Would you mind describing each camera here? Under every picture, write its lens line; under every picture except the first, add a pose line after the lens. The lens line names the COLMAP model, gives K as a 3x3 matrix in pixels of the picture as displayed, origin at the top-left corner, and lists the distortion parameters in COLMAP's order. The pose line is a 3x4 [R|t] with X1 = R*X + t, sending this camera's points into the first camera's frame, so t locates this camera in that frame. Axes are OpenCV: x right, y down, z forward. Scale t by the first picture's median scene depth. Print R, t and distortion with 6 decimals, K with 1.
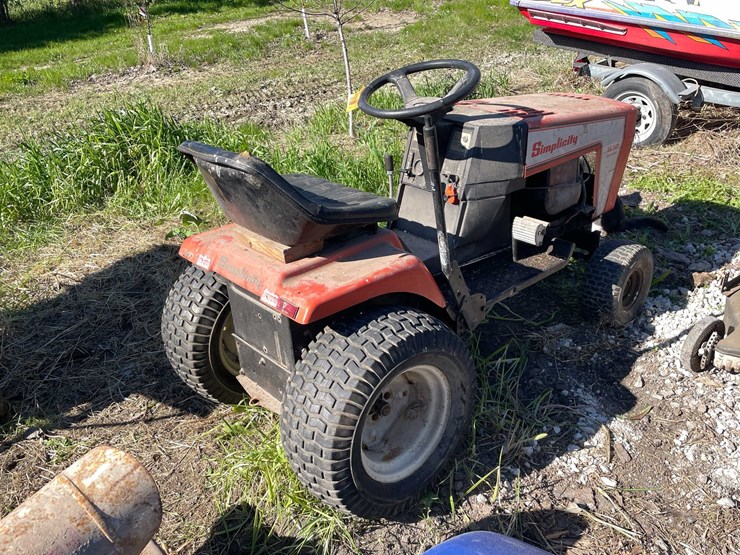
lens RADIAL K [[642.4, 0, 376.4], [0, 642.4, 285.6], [0, 0, 1]] dist [0.080659, -0.118857]
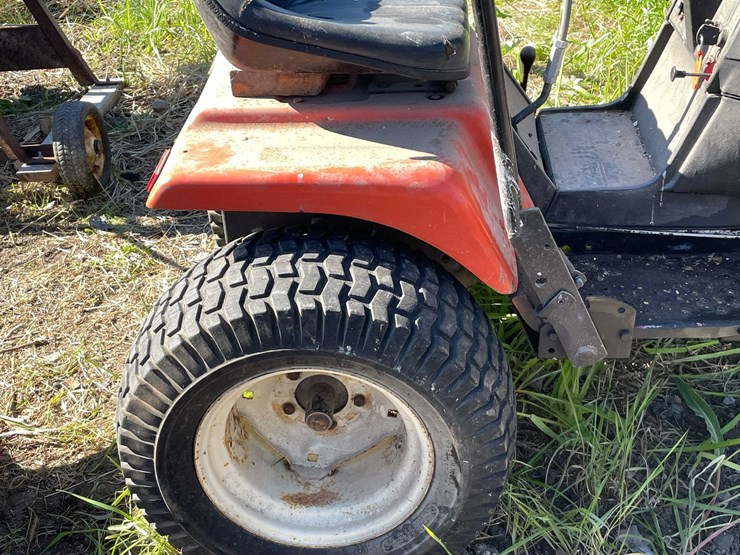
lens RADIAL K [[960.1, 0, 380.8], [0, 960.1, 288.8], [0, 0, 1]] dist [0.178685, -0.457128]
pose [[0.734326, 0.410109, -0.540903, 0.377163], [-0.309863, 0.911510, 0.270433, -0.119518], [0.603945, -0.030980, 0.796423, 0.338146]]
